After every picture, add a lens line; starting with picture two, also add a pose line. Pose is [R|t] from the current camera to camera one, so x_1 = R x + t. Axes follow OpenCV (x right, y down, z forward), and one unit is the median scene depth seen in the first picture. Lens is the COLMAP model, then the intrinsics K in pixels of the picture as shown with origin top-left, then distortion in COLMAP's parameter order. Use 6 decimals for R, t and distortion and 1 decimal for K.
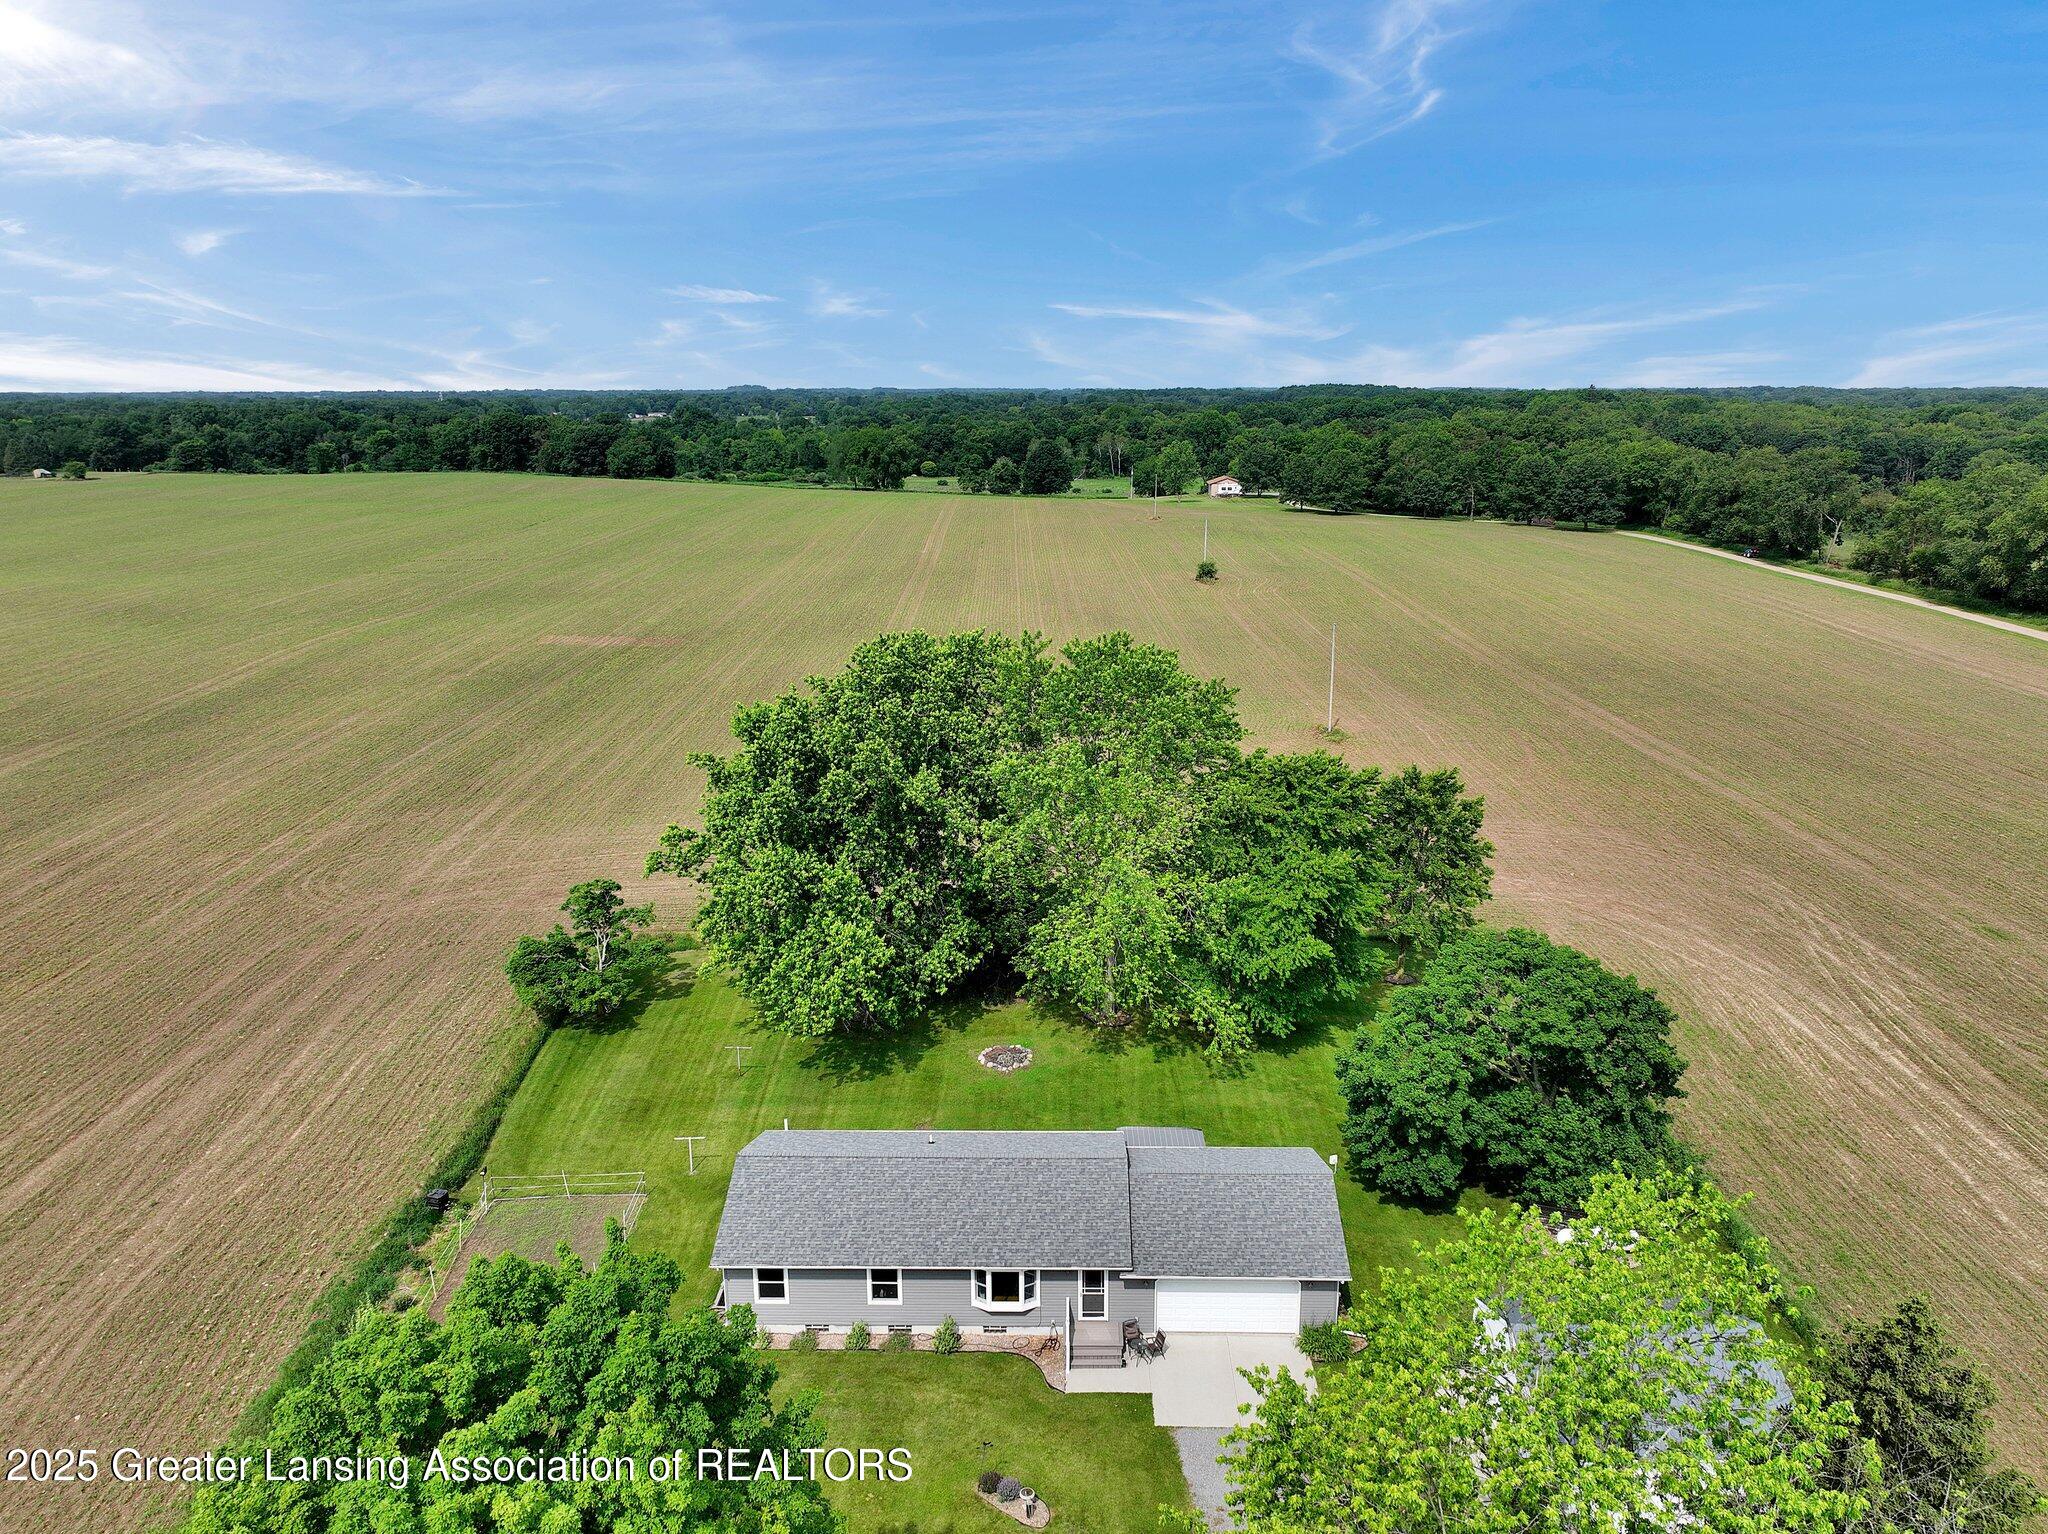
lens RADIAL K [[1496.9, 0, 1049.2], [0, 1496.9, 765.8], [0, 0, 1]] dist [0.003075, 0.008346]
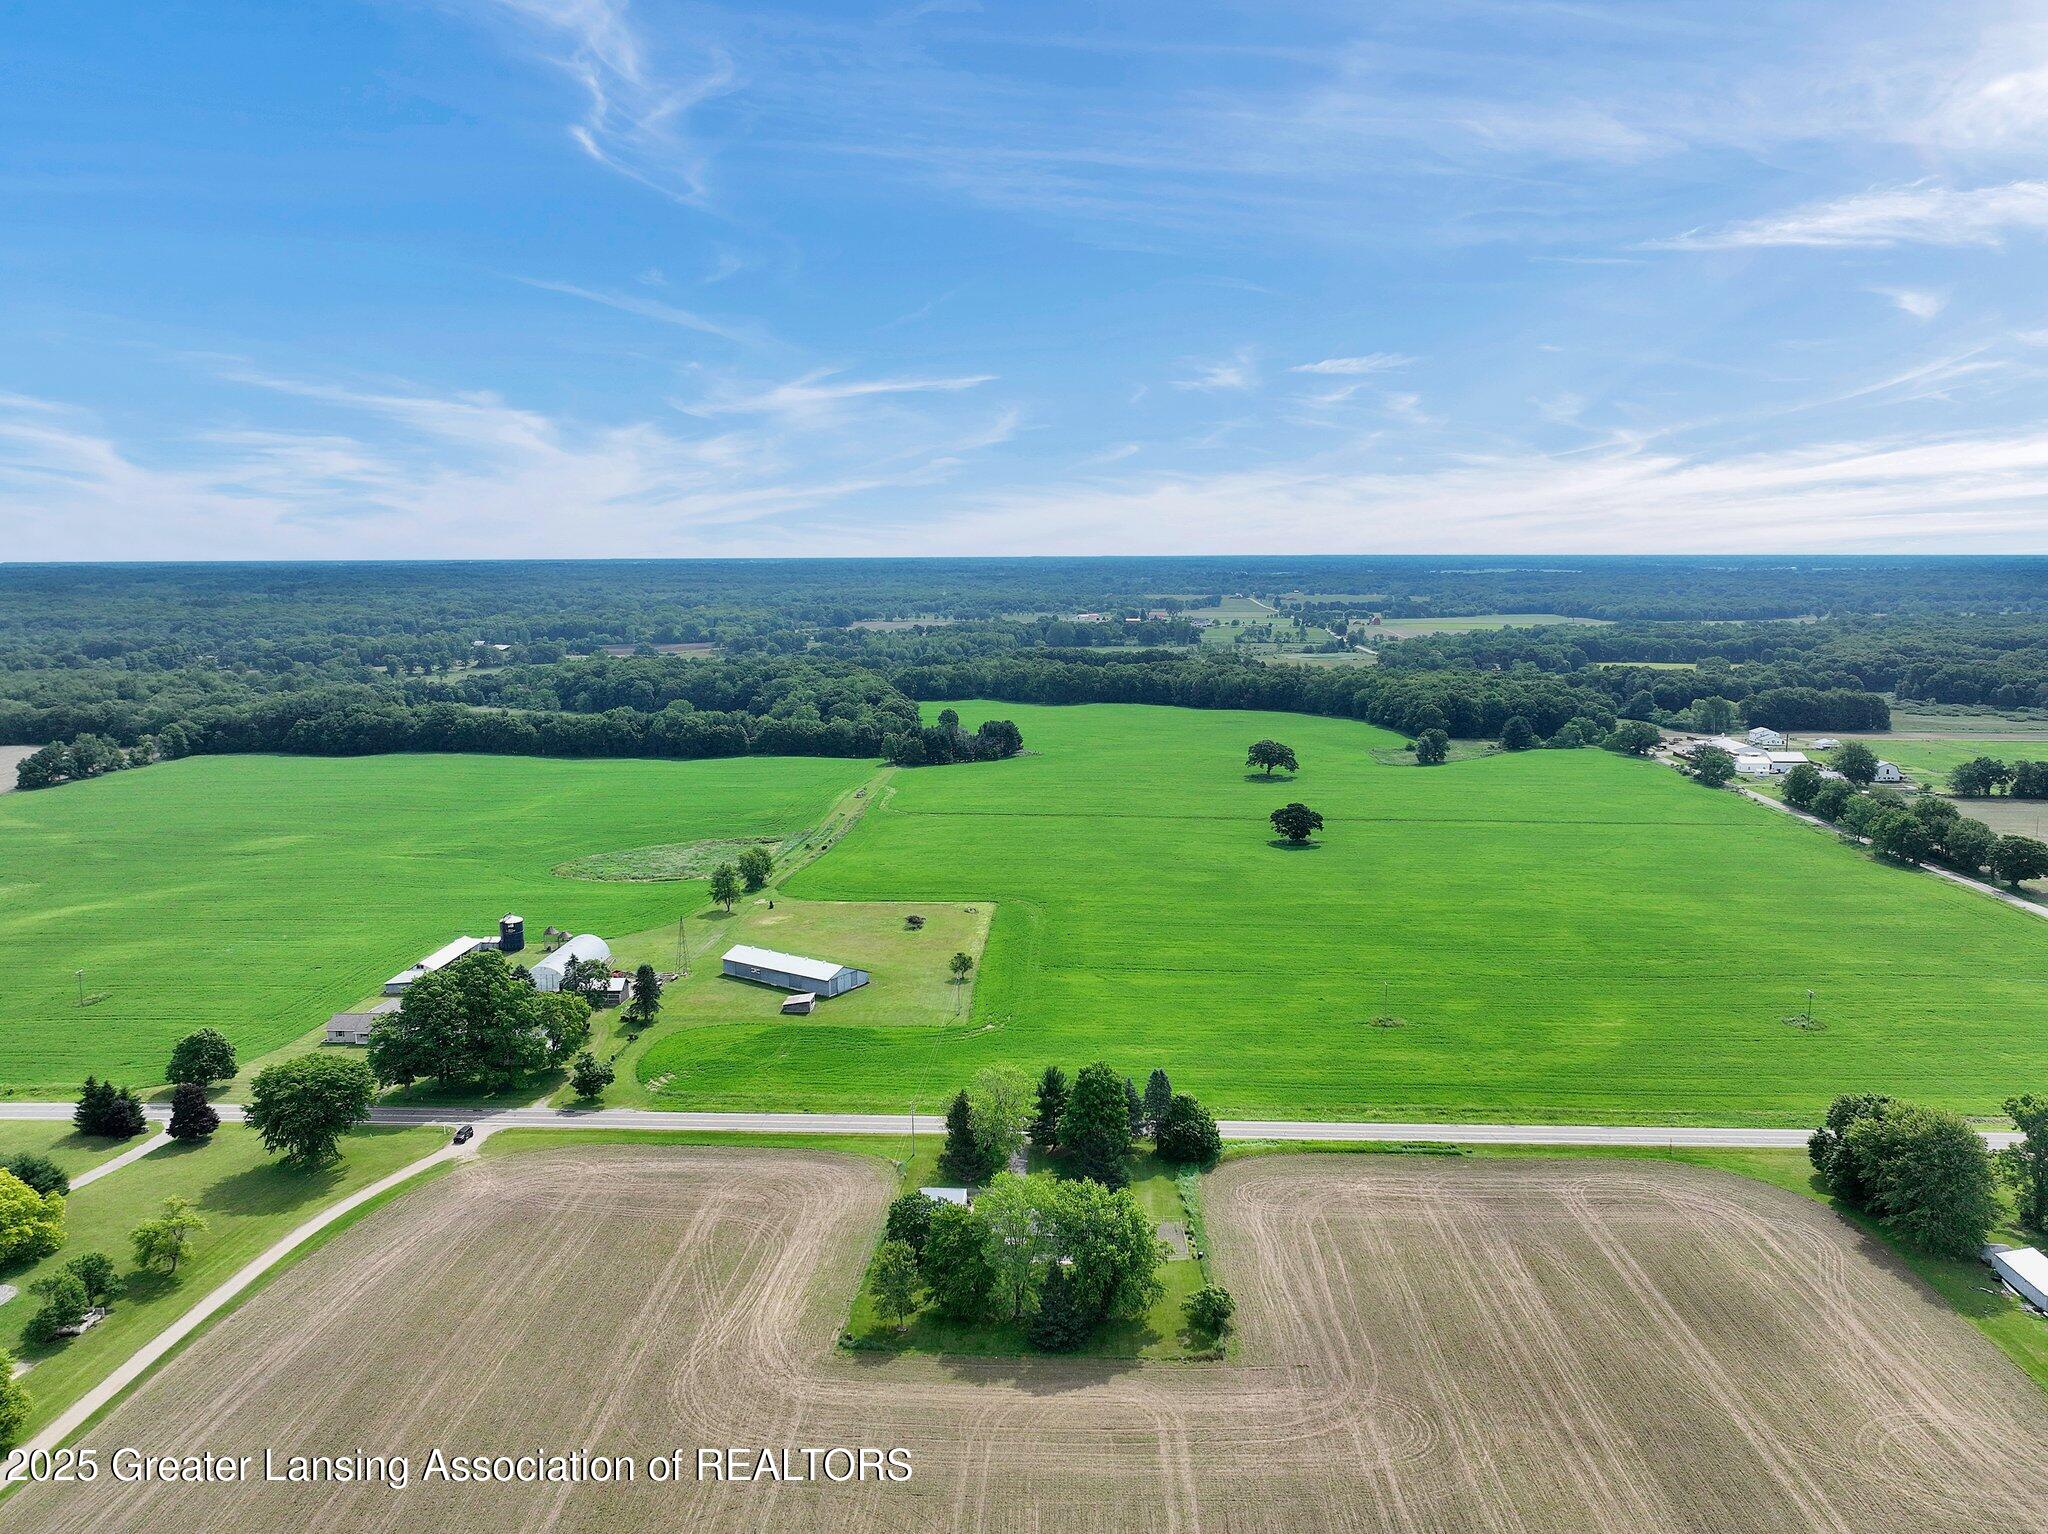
lens RADIAL K [[1496.9, 0, 1049.2], [0, 1496.9, 765.8], [0, 0, 1]] dist [0.003075, 0.008346]
pose [[-0.999227, 0.001131, 0.039289, -0.049233], [0.016100, 0.923664, 0.382864, -0.703040], [-0.035857, 0.383201, -0.922969, 1.214721]]
